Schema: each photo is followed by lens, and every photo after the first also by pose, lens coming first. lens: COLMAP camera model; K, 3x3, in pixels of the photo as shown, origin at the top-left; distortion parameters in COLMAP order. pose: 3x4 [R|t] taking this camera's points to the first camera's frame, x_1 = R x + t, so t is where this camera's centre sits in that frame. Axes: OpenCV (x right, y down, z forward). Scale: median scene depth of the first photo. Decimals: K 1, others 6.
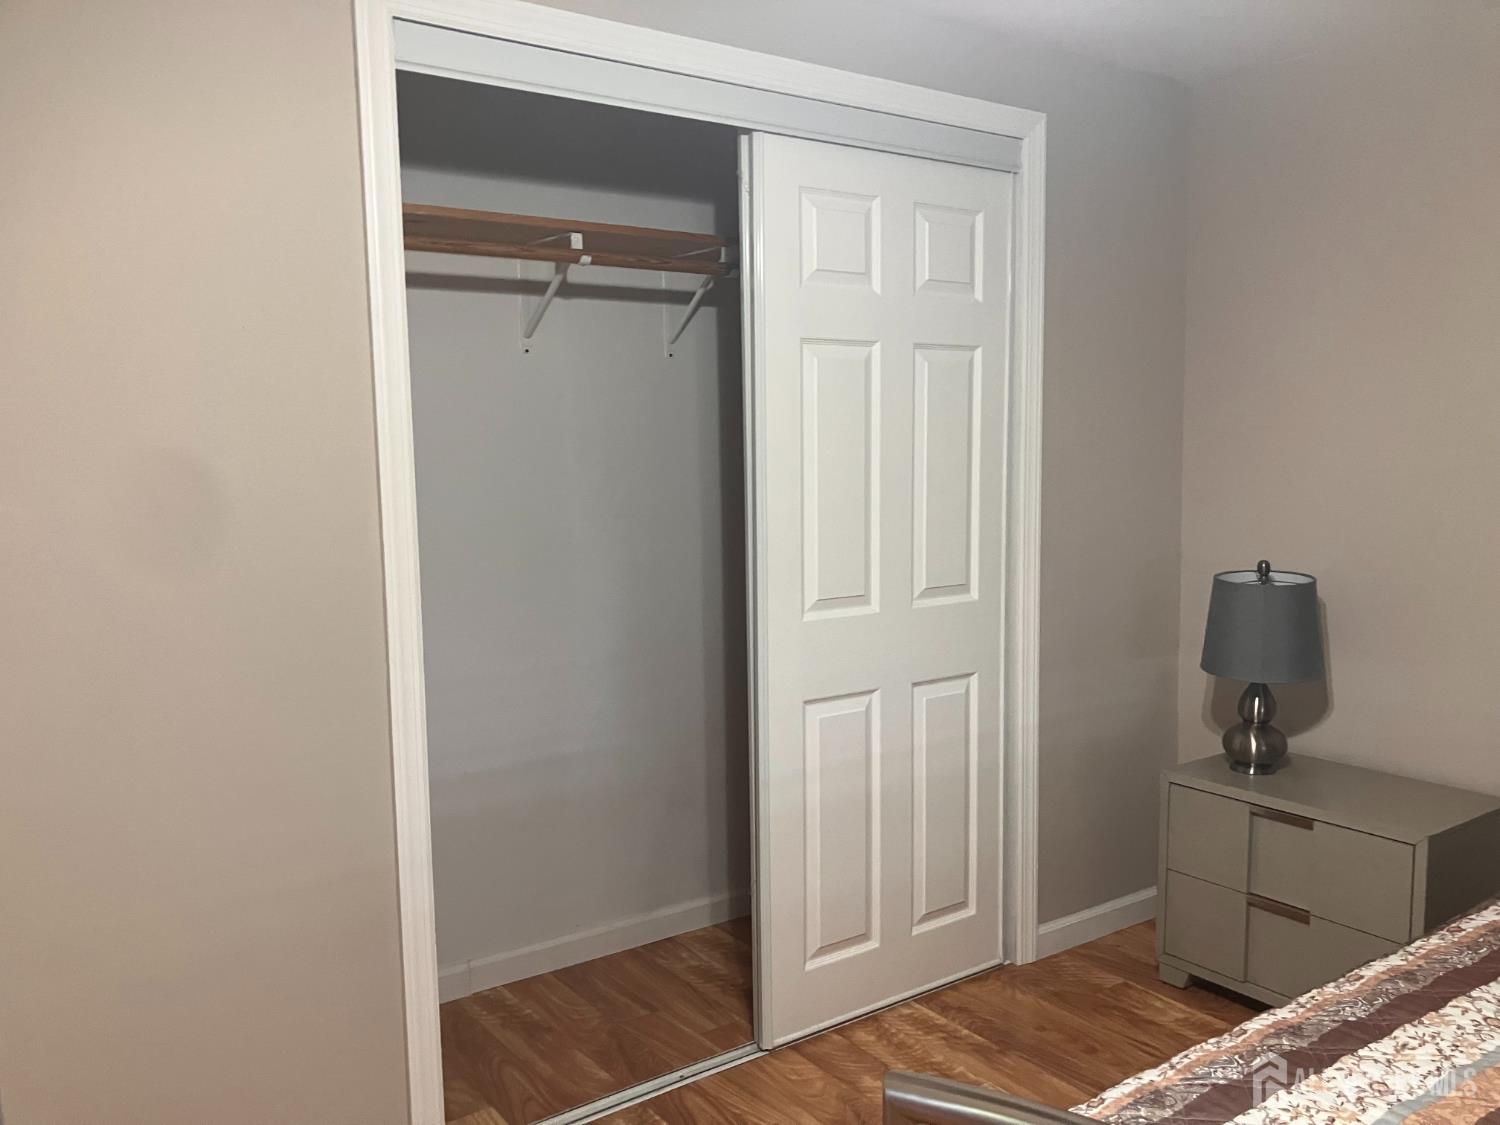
lens RADIAL K [[1248.8, 0, 746.8], [0, 1248.8, 567.6], [0, 0, 1]] dist [0.021067, -0.026862]
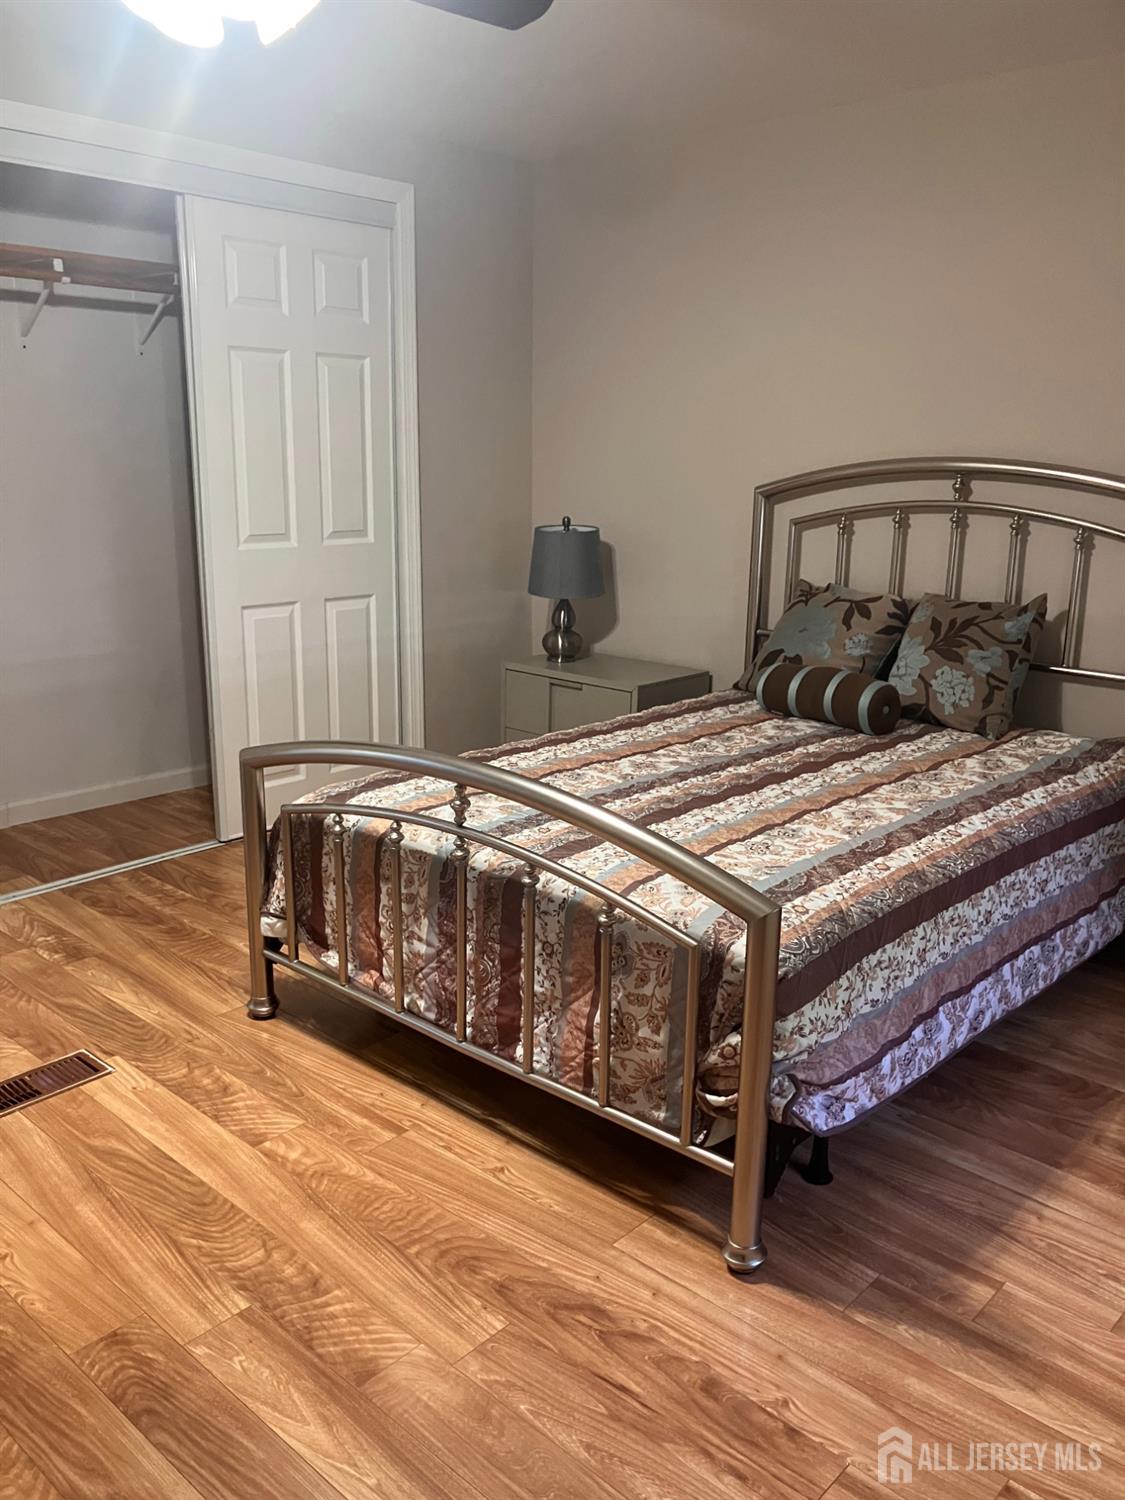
lens RADIAL K [[1248.8, 0, 547.5], [0, 1248.8, 768.5], [0, 0, 1]] dist [0.021067, -0.026862]
pose [[0.979741, -0.025448, 0.198647, 0.093270], [-0.004298, 0.988994, 0.147892, 0.071852], [-0.200224, -0.145750, 0.968848, -0.472064]]
